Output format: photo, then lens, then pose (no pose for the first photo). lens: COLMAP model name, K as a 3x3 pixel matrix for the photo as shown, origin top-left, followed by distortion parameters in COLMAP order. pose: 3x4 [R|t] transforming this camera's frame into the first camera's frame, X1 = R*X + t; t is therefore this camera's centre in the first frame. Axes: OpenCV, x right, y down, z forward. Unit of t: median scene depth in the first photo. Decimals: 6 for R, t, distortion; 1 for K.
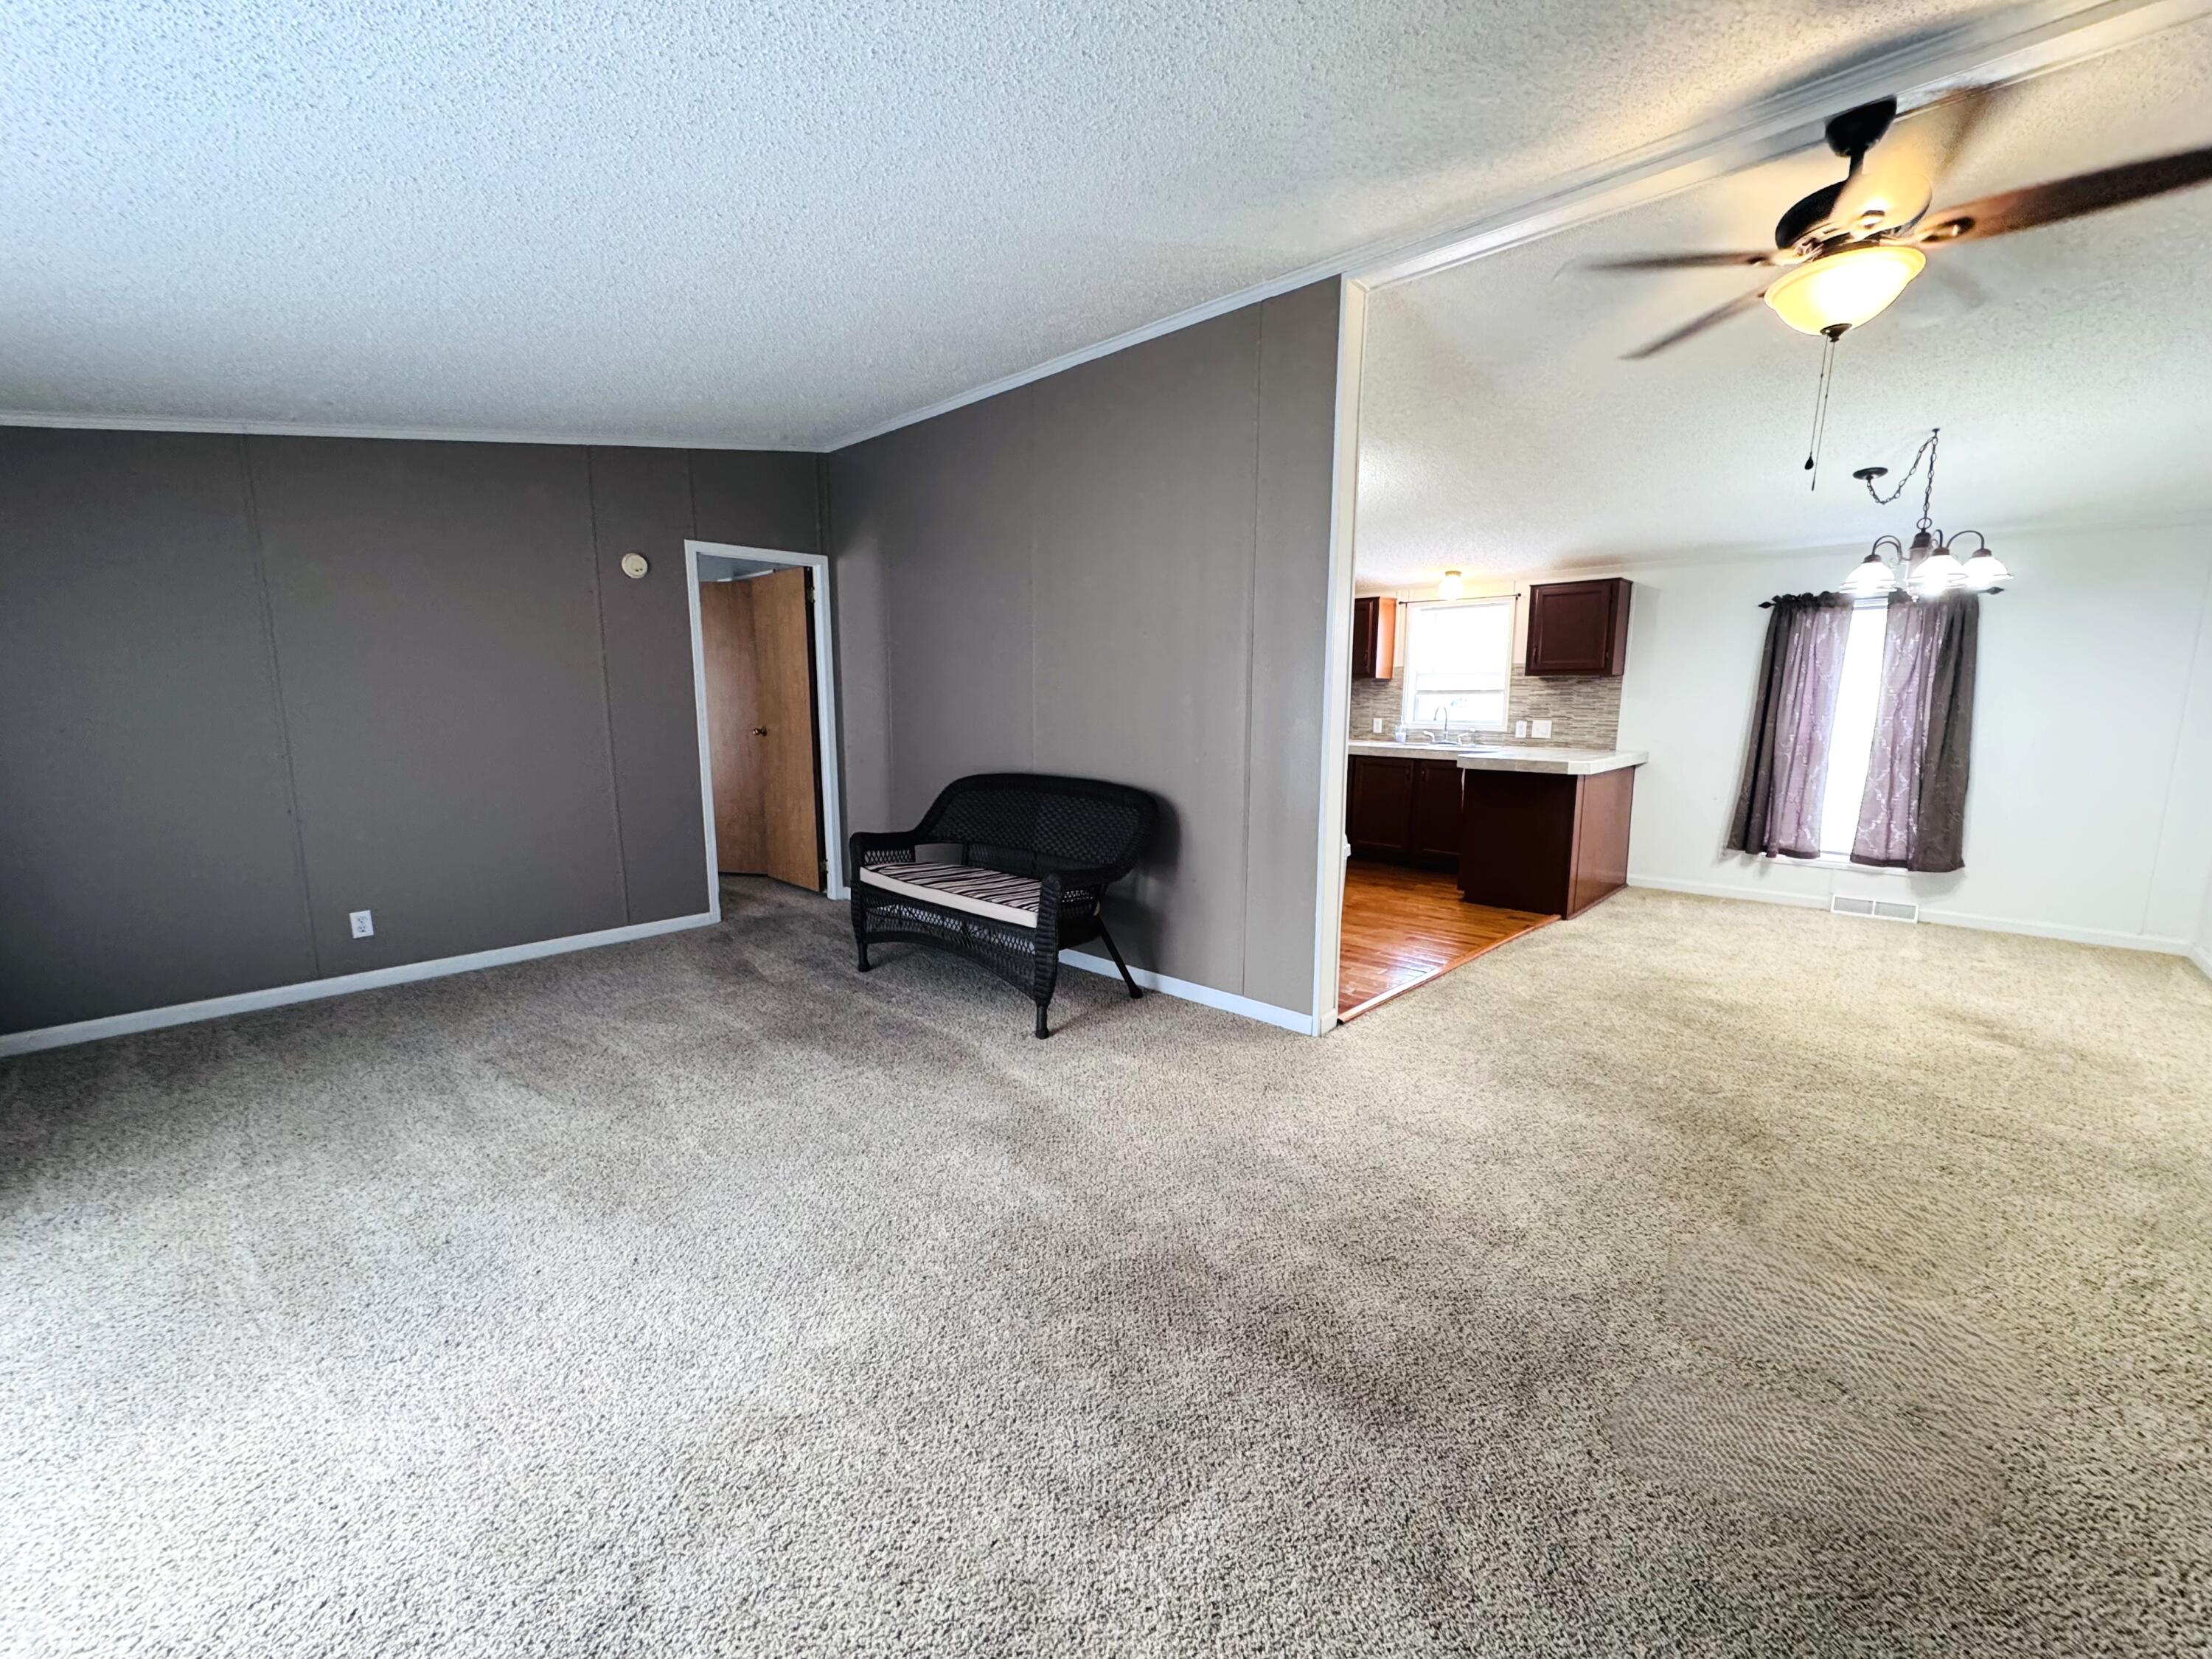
lens RADIAL K [[917.5, 0, 1080.3], [0, 917.5, 849.5], [0, 0, 1]] dist [-0.002419, 0.000070]
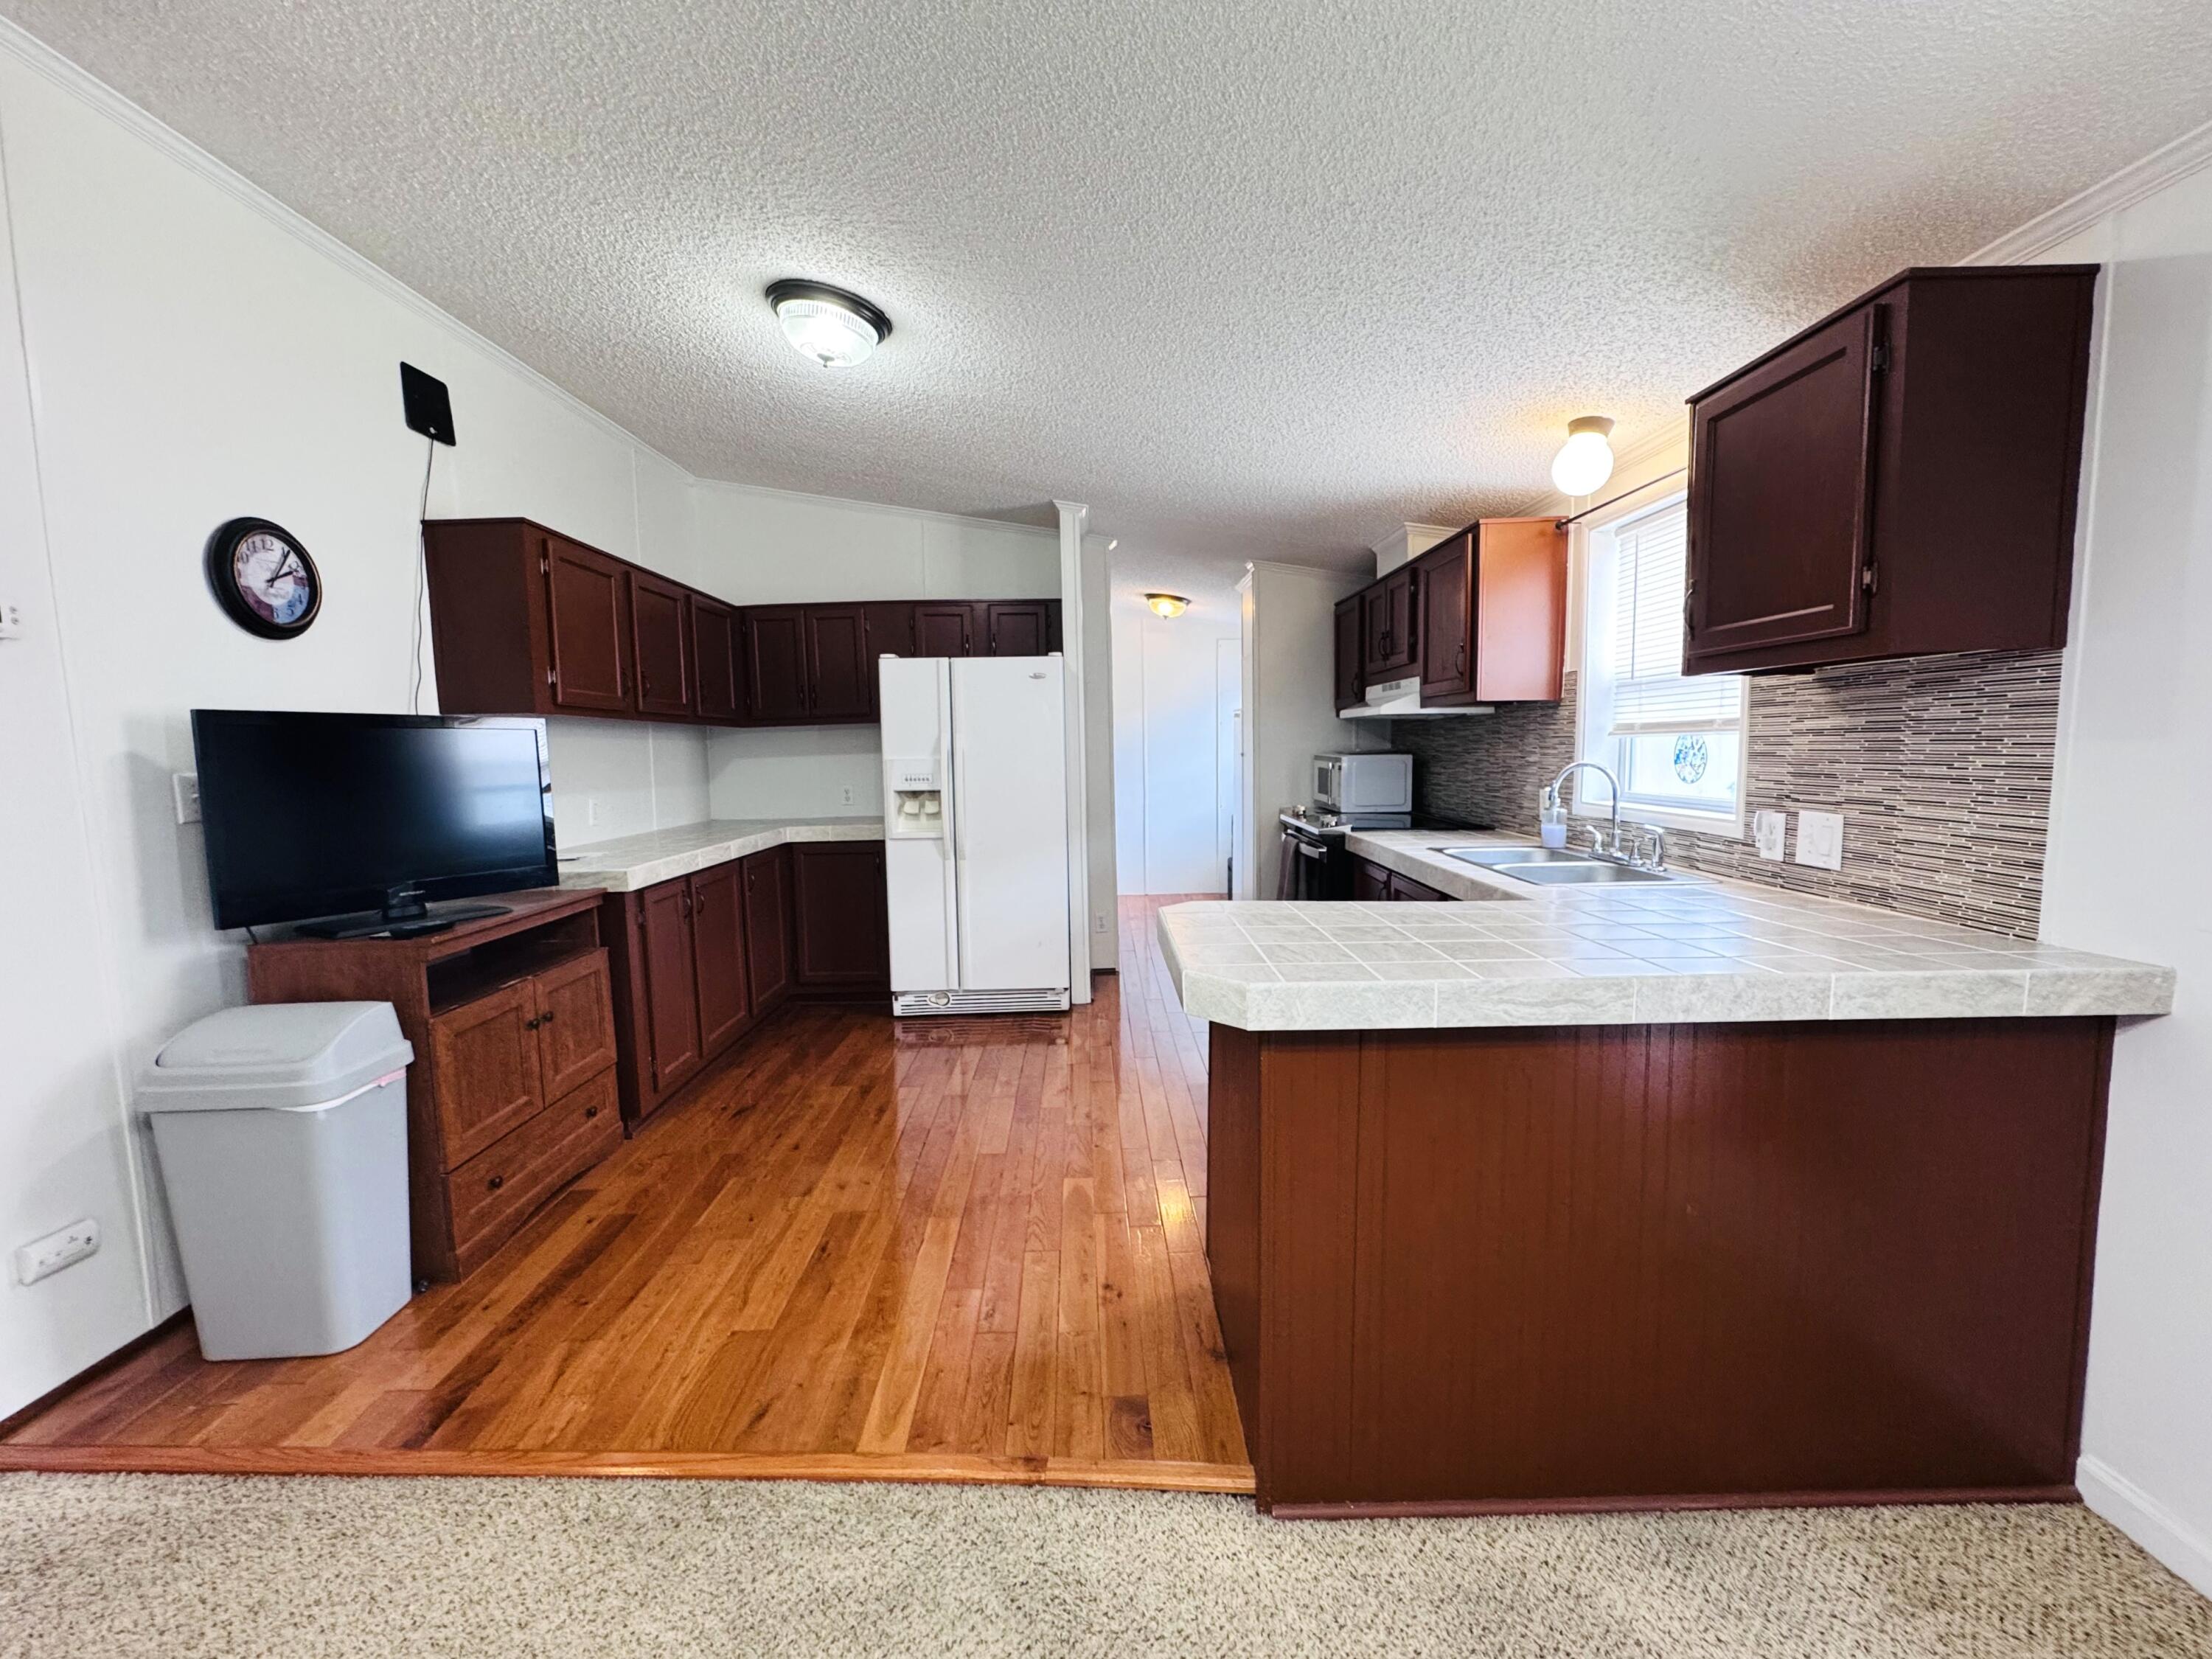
lens RADIAL K [[917.5, 0, 1070.4], [0, 917.5, 839.5], [0, 0, 1]] dist [-0.002419, 0.000070]
pose [[0.688948, 0.061412, -0.722205, 0.660648], [-0.103558, 0.994522, -0.014222, -0.119720], [0.717375, 0.084588, 0.691533, 0.714177]]
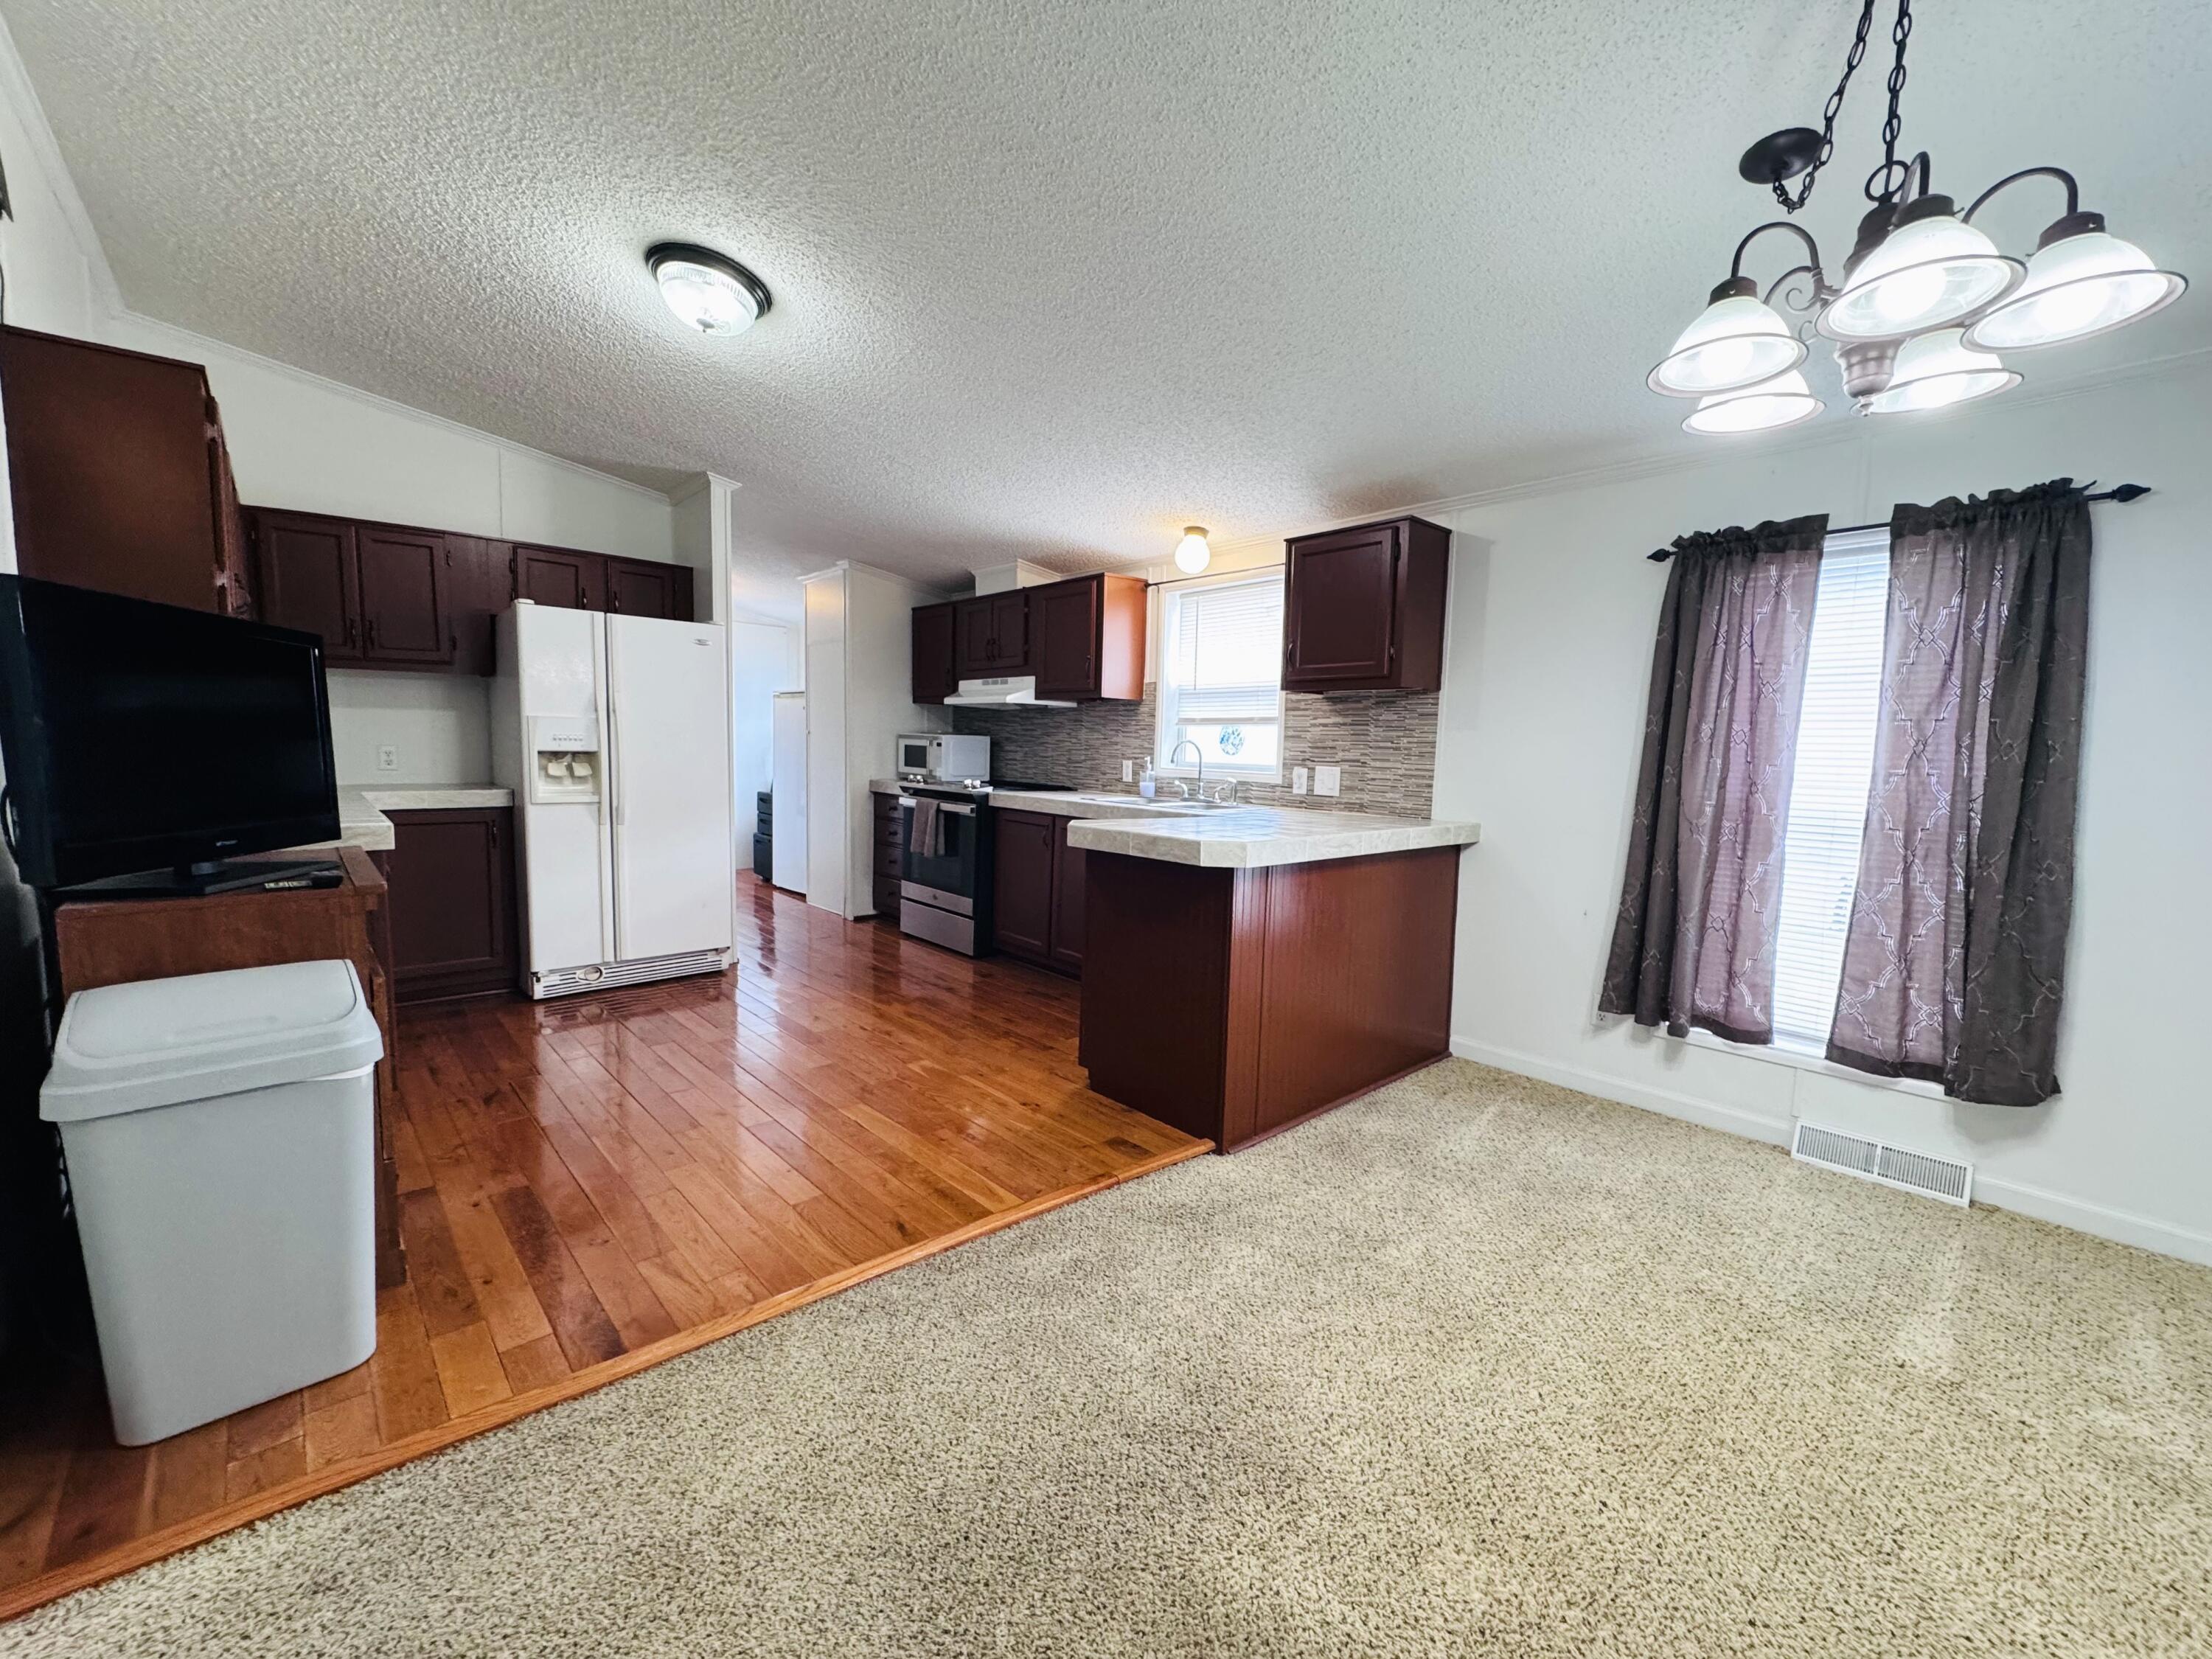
lens RADIAL K [[917.5, 0, 1083.3], [0, 917.5, 845.0], [0, 0, 1]] dist [-0.002419, 0.000070]
pose [[0.996756, 0.034291, -0.072813, 0.463395], [-0.038664, 0.997478, -0.059521, -0.056090], [0.070588, 0.062143, 0.995568, 0.463307]]
